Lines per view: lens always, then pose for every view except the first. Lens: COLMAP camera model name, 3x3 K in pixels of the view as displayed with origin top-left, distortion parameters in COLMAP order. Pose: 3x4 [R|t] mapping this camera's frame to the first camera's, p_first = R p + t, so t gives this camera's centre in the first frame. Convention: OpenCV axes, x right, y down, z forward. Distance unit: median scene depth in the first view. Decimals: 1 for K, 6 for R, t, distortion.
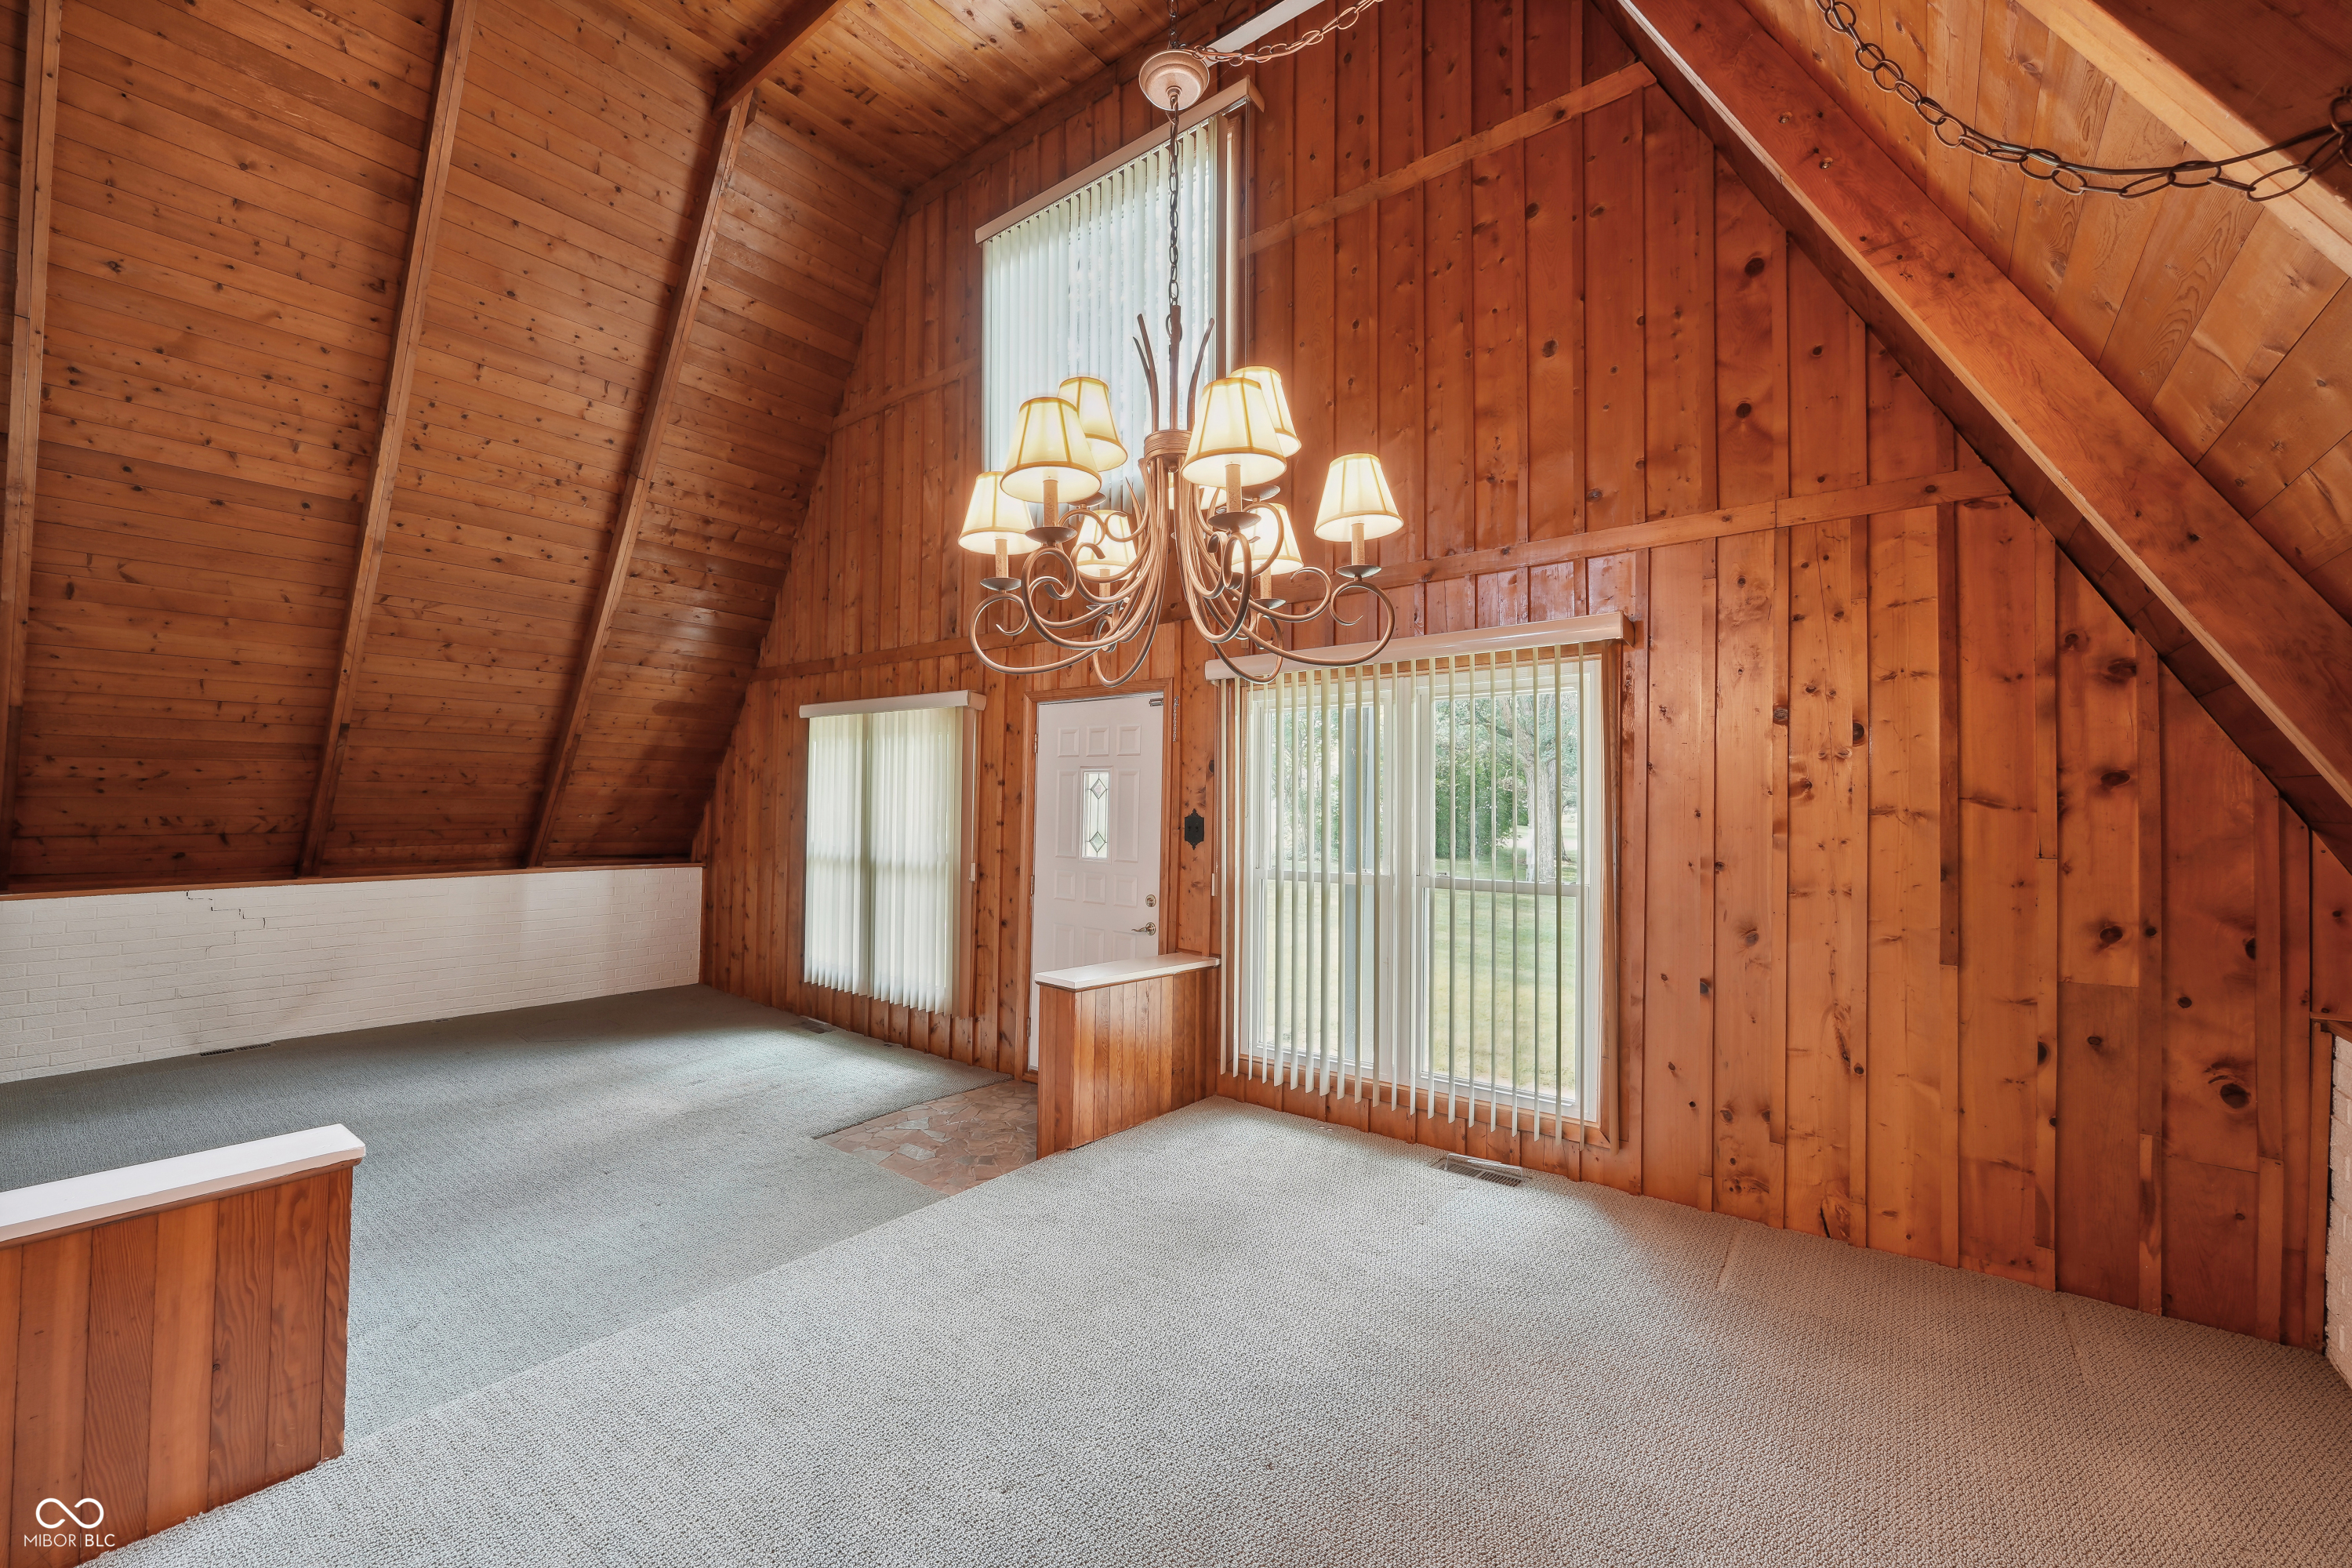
lens RADIAL K [[949.5, 0, 1166.6], [0, 949.5, 784.2], [0, 0, 1]] dist [0.000668, -0.000004]
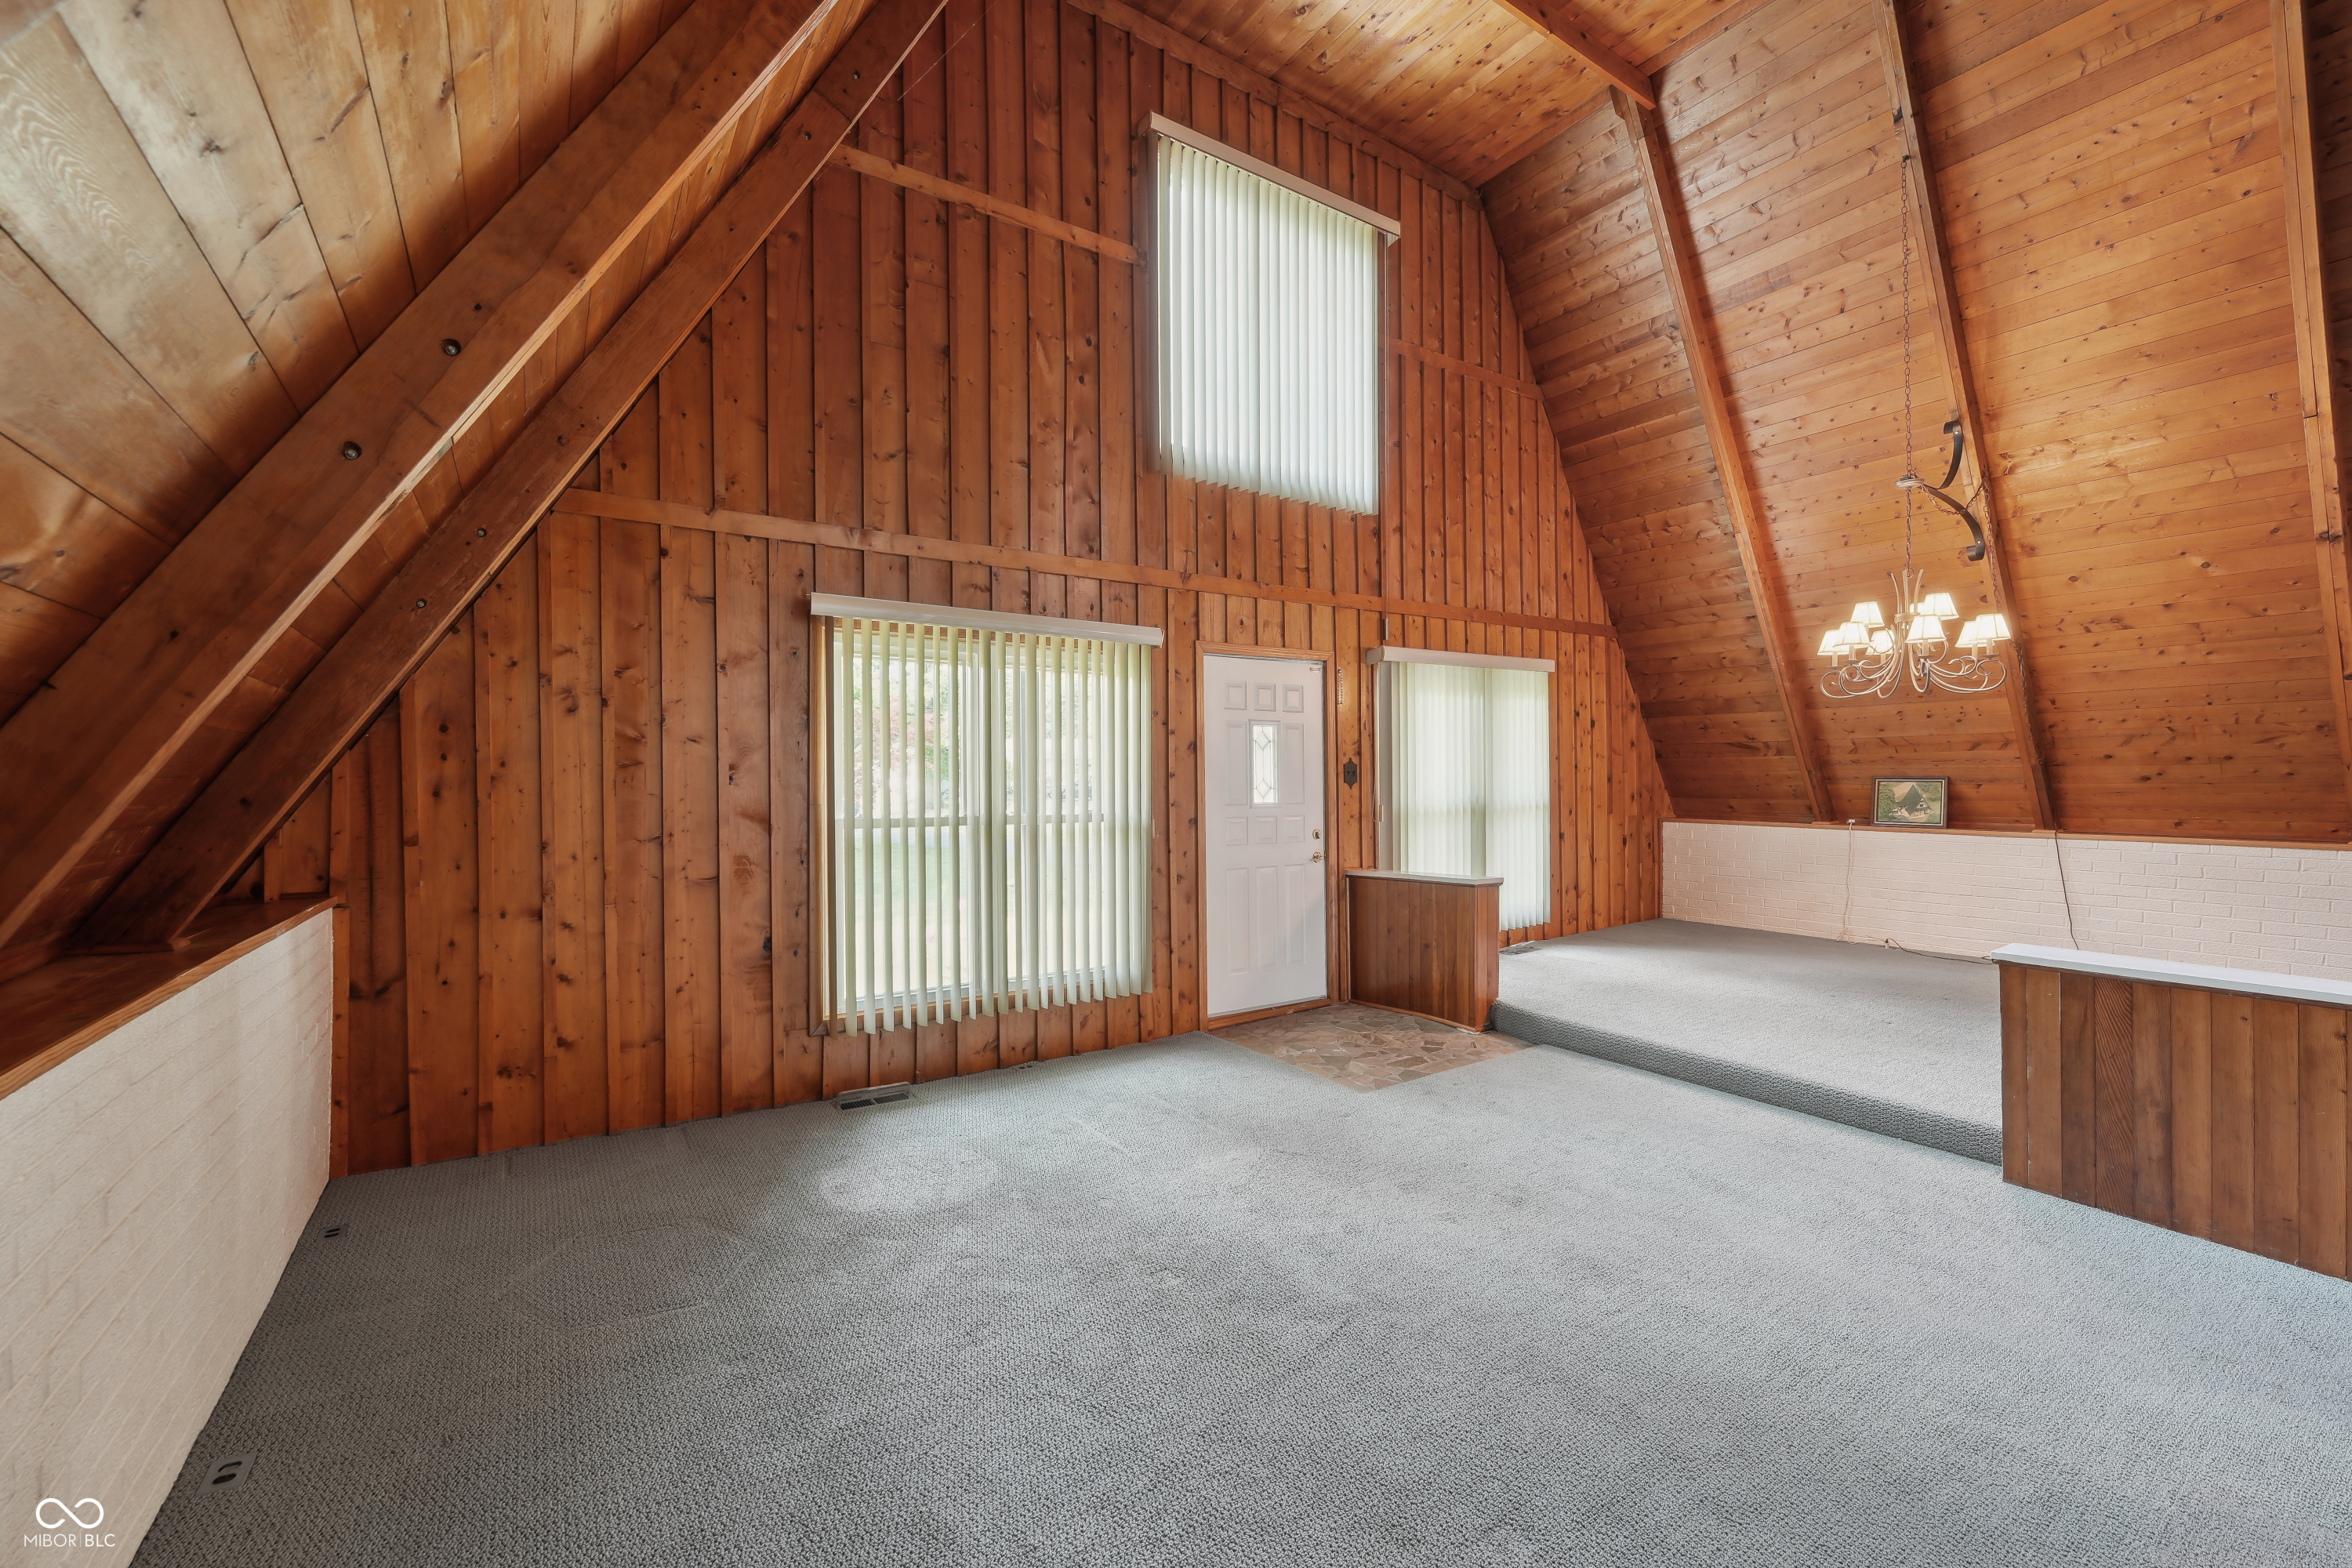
lens RADIAL K [[949.5, 0, 1166.6], [0, 949.5, 784.2], [0, 0, 1]] dist [0.000668, -0.000004]
pose [[0.309198, -0.019510, 0.950797, -1.055753], [-0.005843, 0.999732, 0.022414, 0.028662], [-0.950980, -0.012486, 0.309001, 0.700453]]
